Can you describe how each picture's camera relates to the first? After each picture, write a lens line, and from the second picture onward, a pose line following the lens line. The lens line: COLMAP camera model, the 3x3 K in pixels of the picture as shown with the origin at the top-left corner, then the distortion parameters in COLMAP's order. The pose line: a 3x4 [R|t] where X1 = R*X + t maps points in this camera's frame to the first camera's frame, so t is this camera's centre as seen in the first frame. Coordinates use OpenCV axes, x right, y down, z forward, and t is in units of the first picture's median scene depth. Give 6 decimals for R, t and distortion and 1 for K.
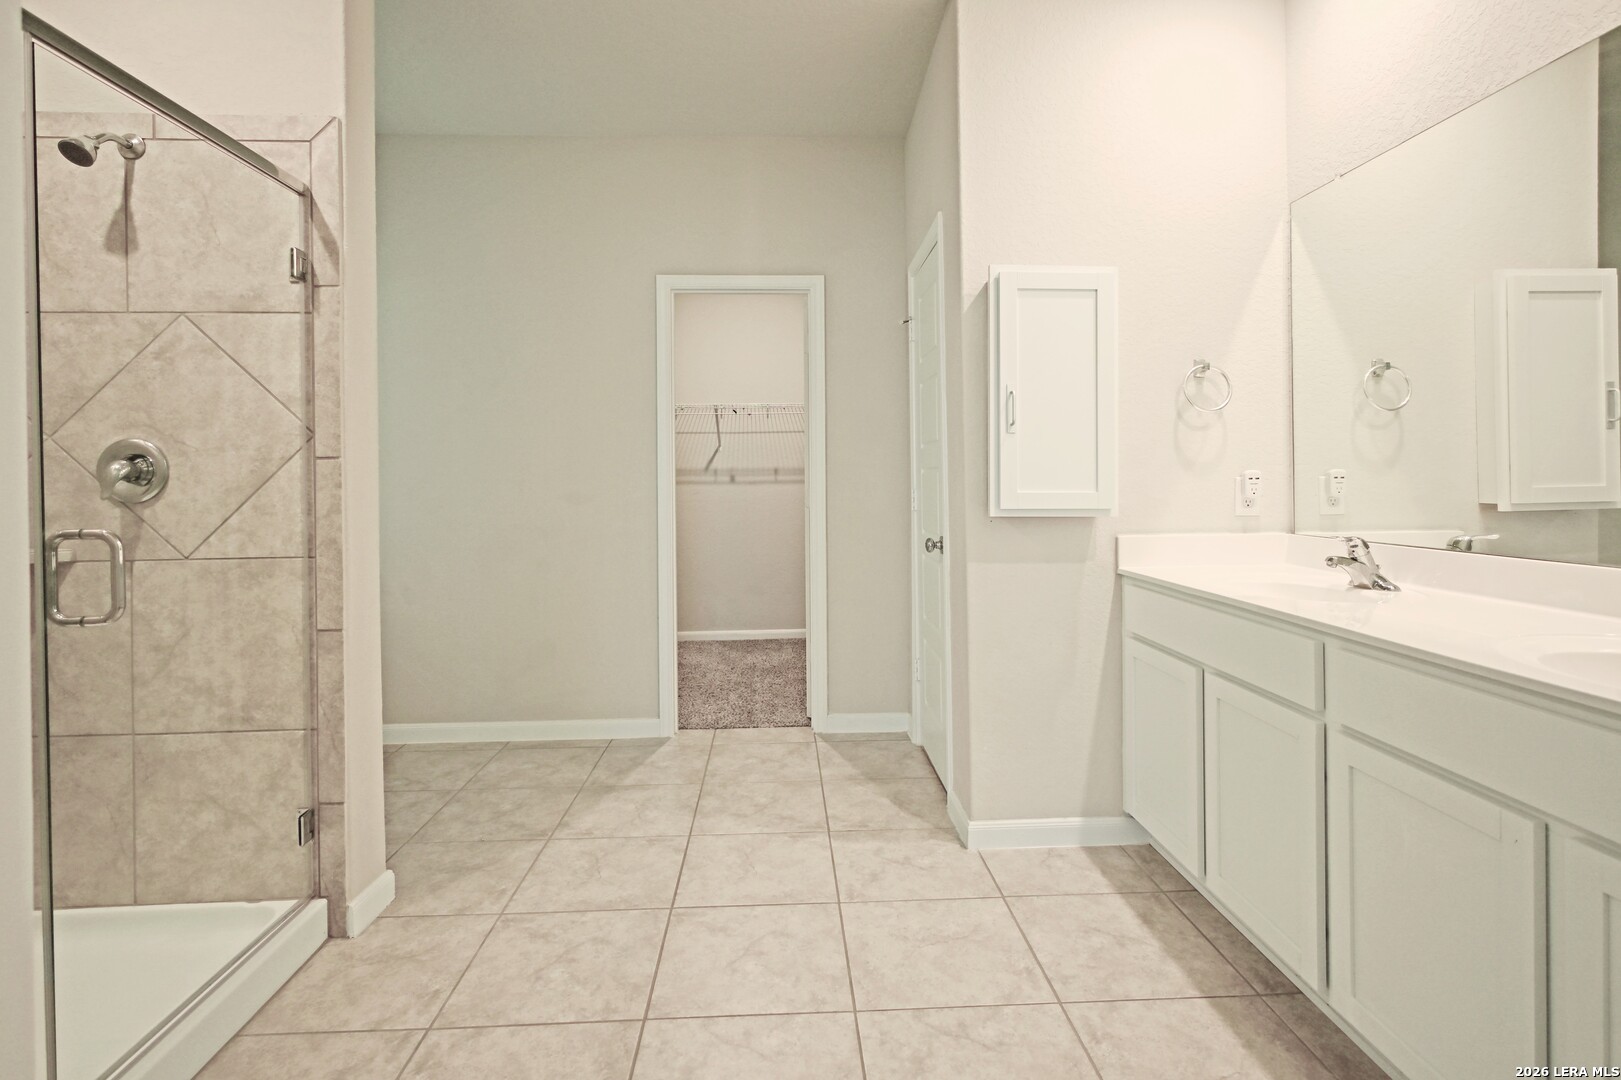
lens RADIAL K [[808.5, 0, 810.7], [0, 808.5, 489.0], [0, 0, 1]] dist [0.022749, 0.000394]
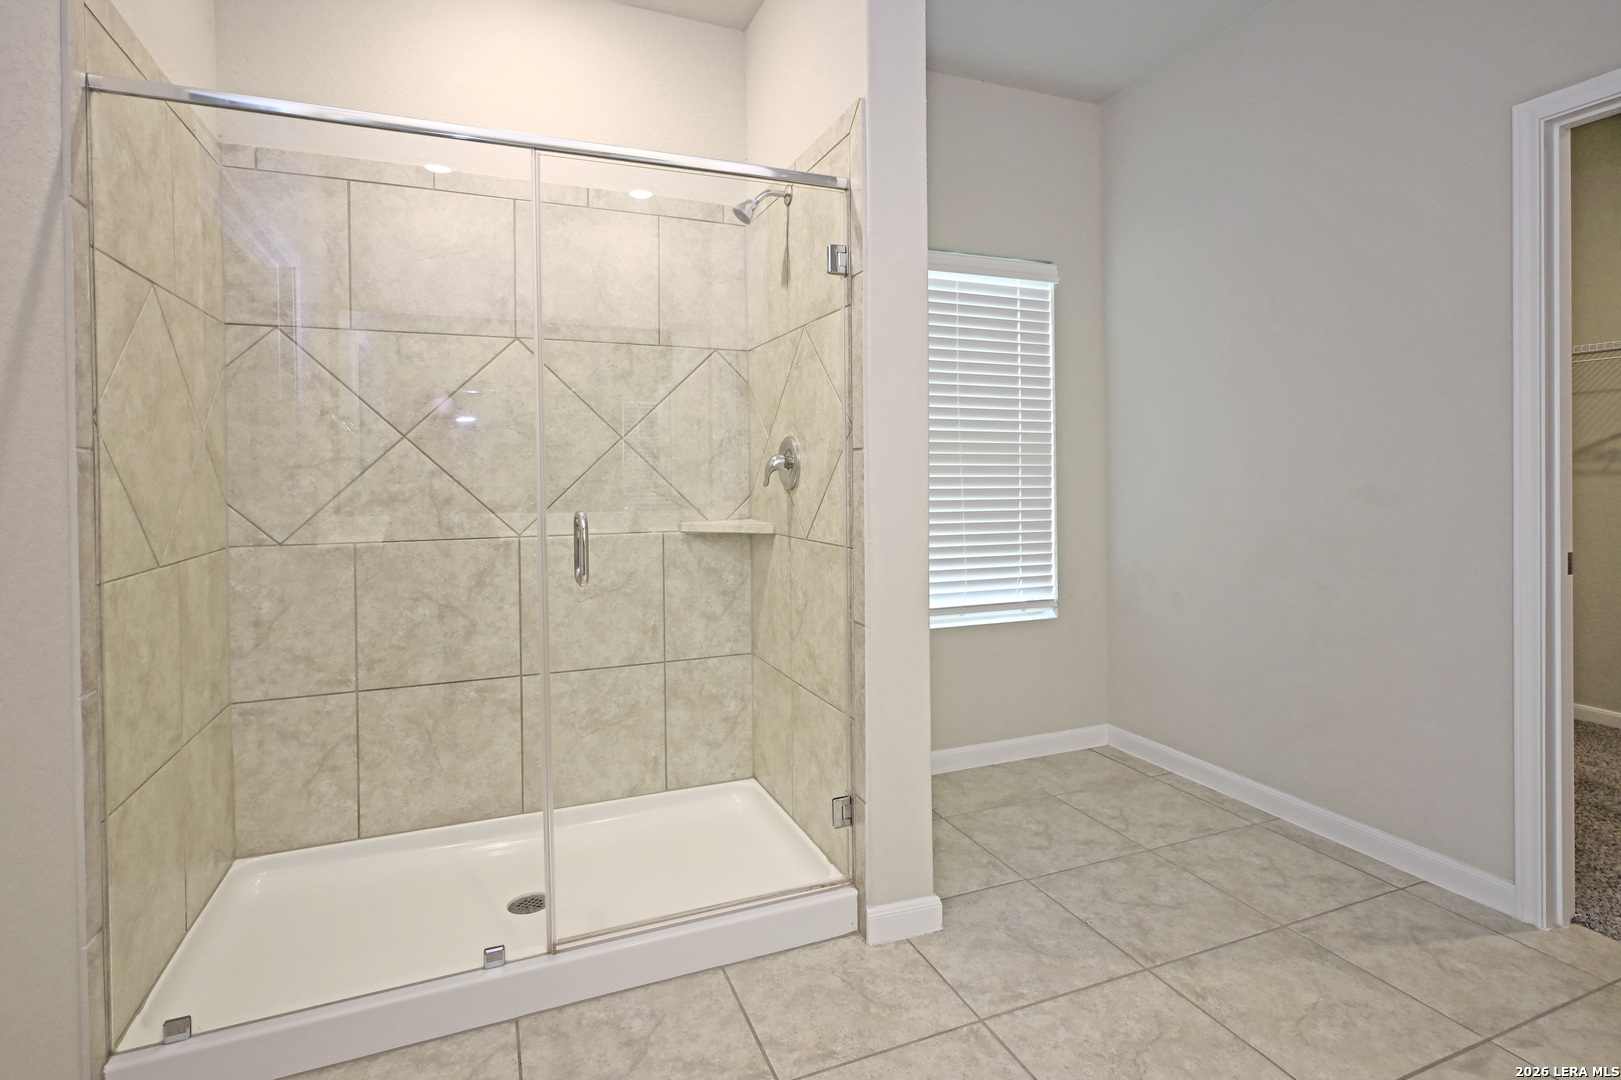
lens RADIAL K [[830.7, 0, 813.6], [0, 830.7, 473.7], [0, 0, 1]] dist [0.001677, 0.000217]
pose [[0.344035, 0.012707, -0.938871, 0.333026], [0.000712, 0.999905, 0.013794, -0.022441], [0.938956, -0.005414, 0.343993, 0.603744]]
